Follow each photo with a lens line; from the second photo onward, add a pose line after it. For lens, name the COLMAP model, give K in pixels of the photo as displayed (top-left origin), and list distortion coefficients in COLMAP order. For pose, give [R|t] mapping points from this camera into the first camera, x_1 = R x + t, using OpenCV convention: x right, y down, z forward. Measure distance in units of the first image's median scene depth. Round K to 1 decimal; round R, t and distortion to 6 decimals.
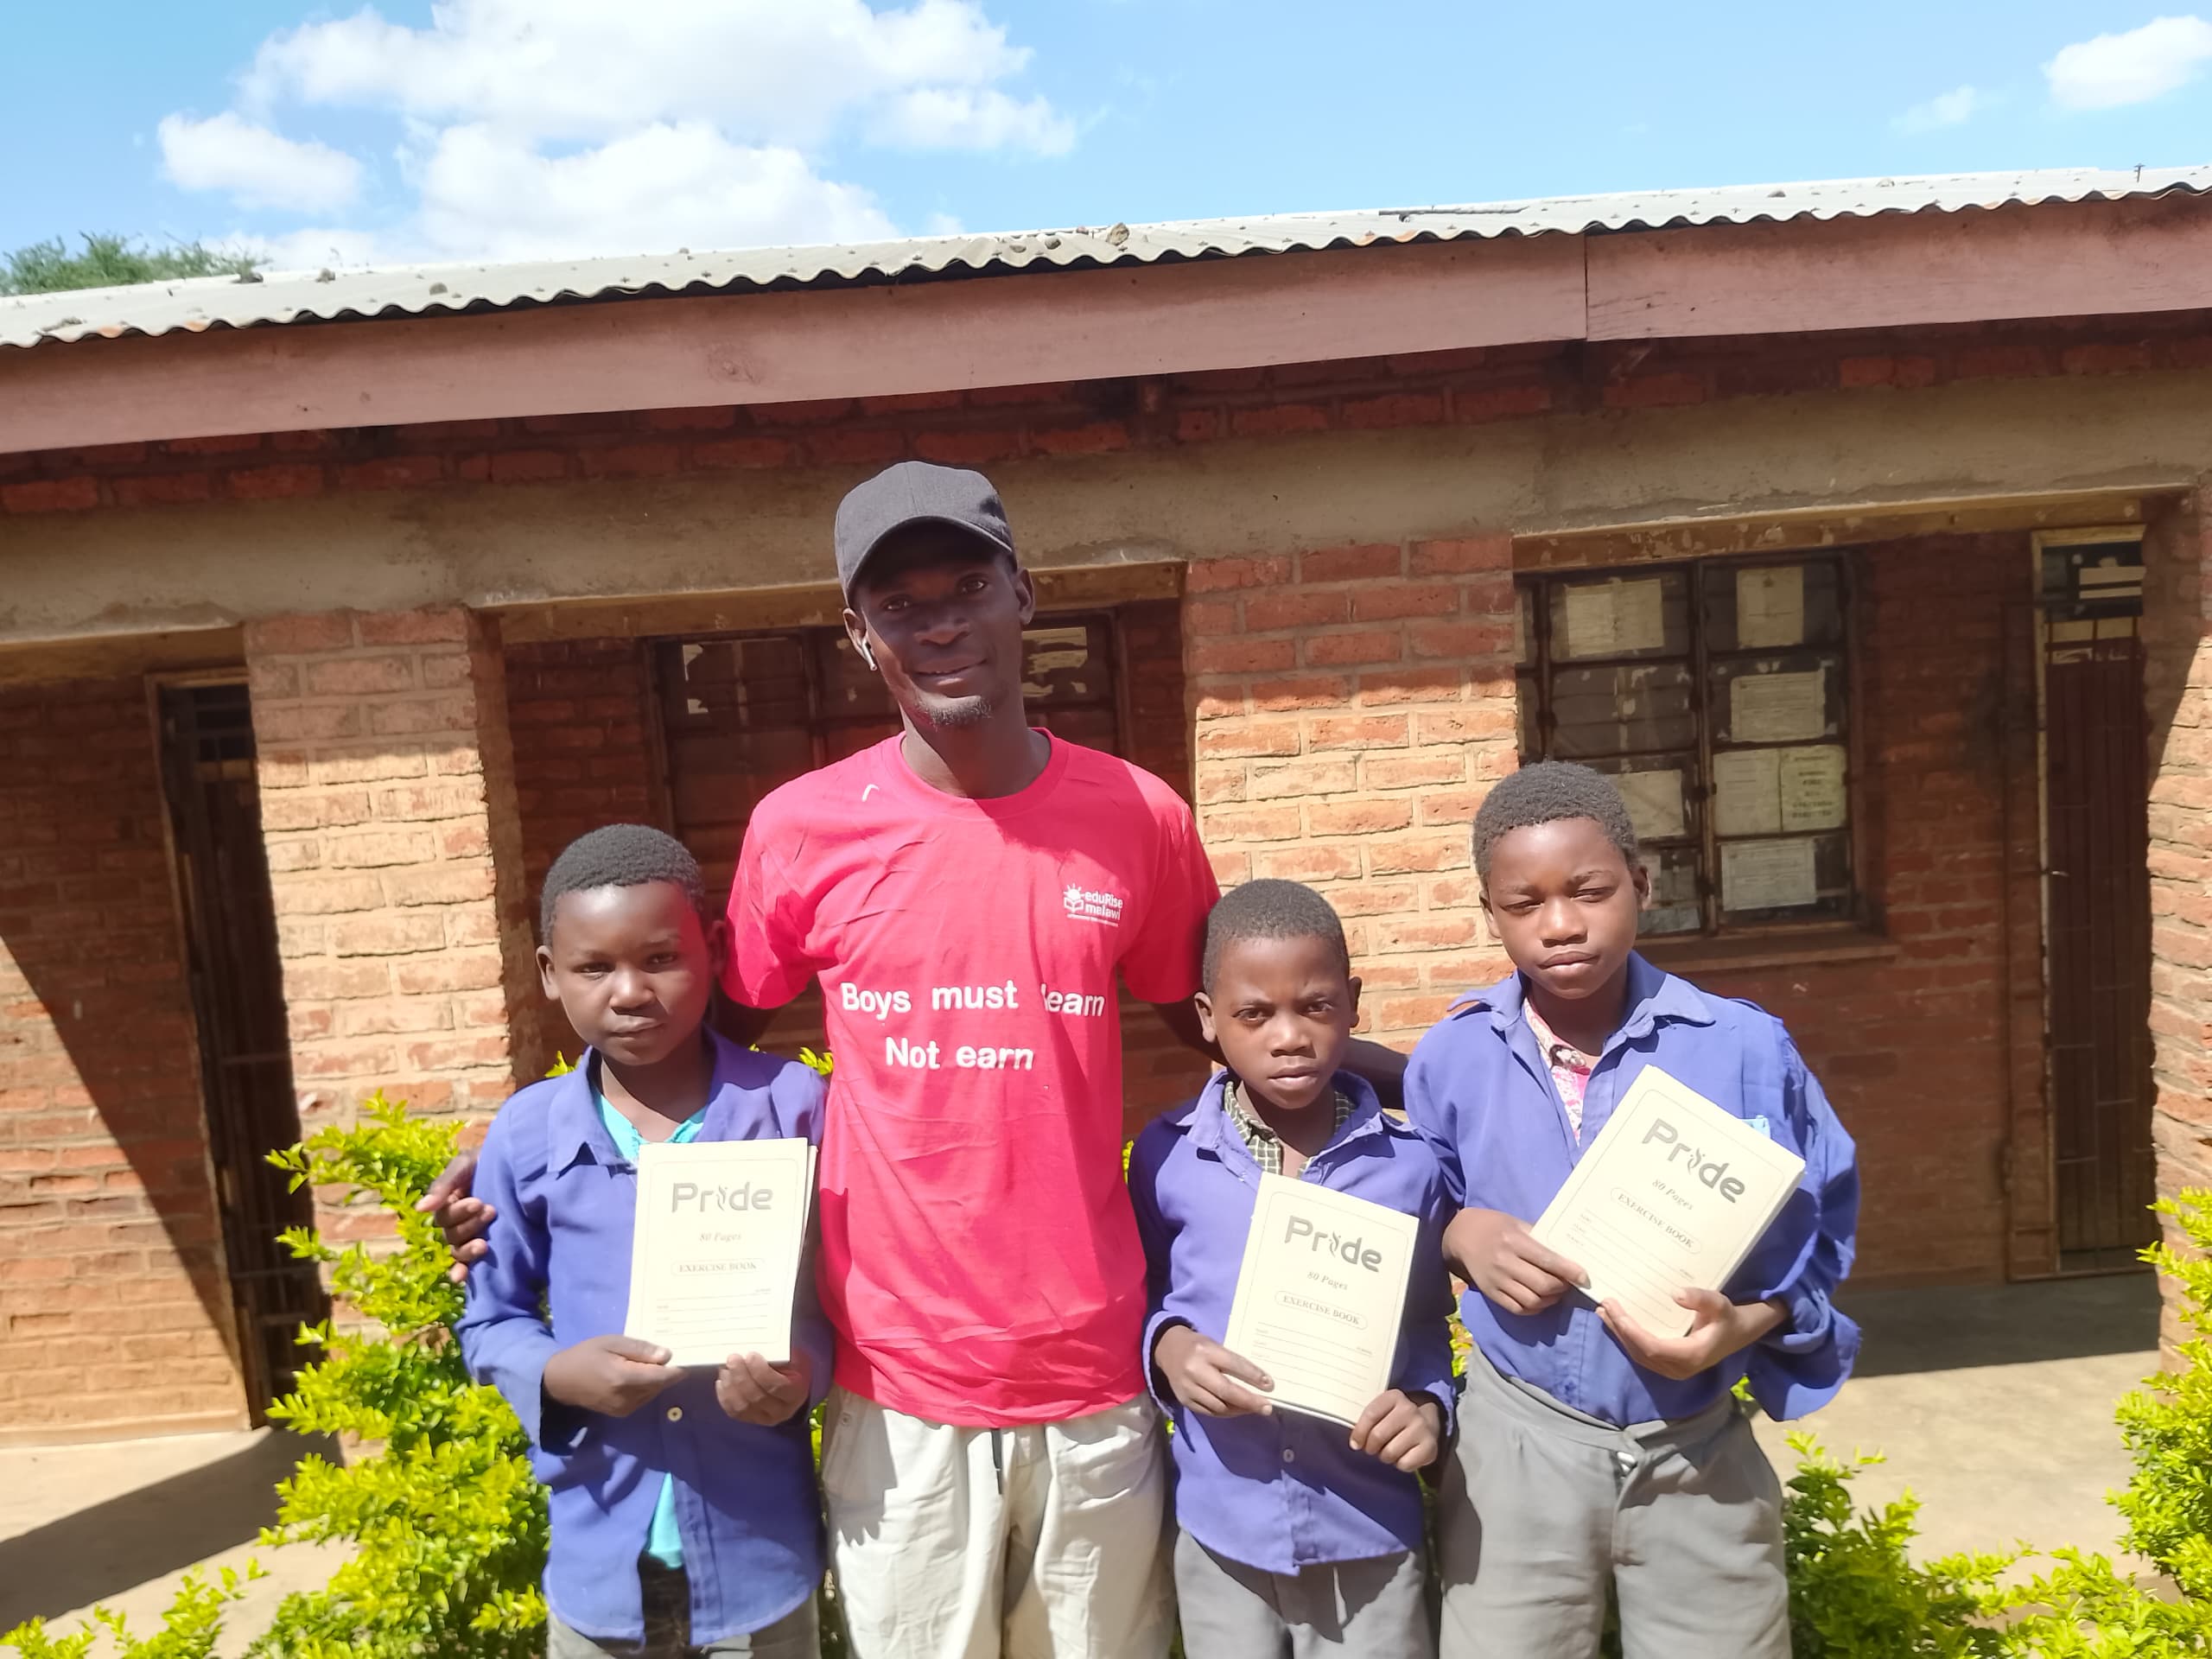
lens RADIAL K [[1741.2, 0, 1106.0], [0, 1741.2, 829.5], [0, 0, 1]] dist [0.090986, -0.180940]
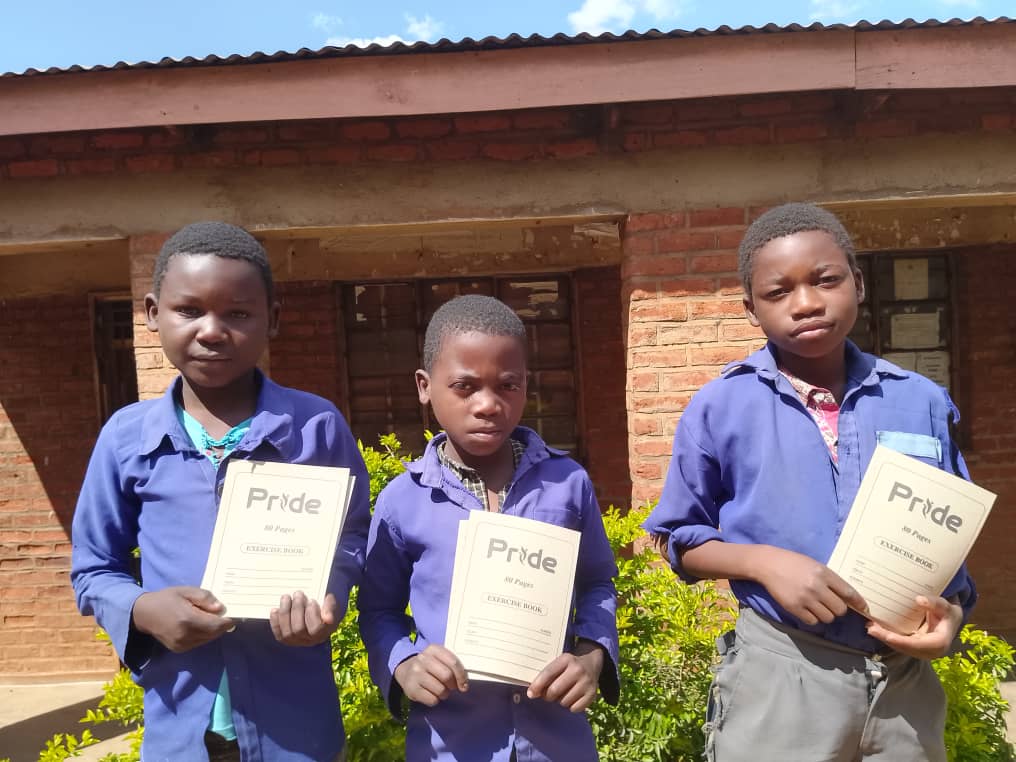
lens RADIAL K [[799.8, 0, 508.0], [0, 799.8, 381.0], [0, 0, 1]] dist [0.090986, -0.180940]
pose [[0.998861, 0.023328, -0.041629, -0.028618], [-0.025798, 0.997877, -0.059800, 0.053781], [0.040146, 0.060806, 0.997342, 0.105976]]
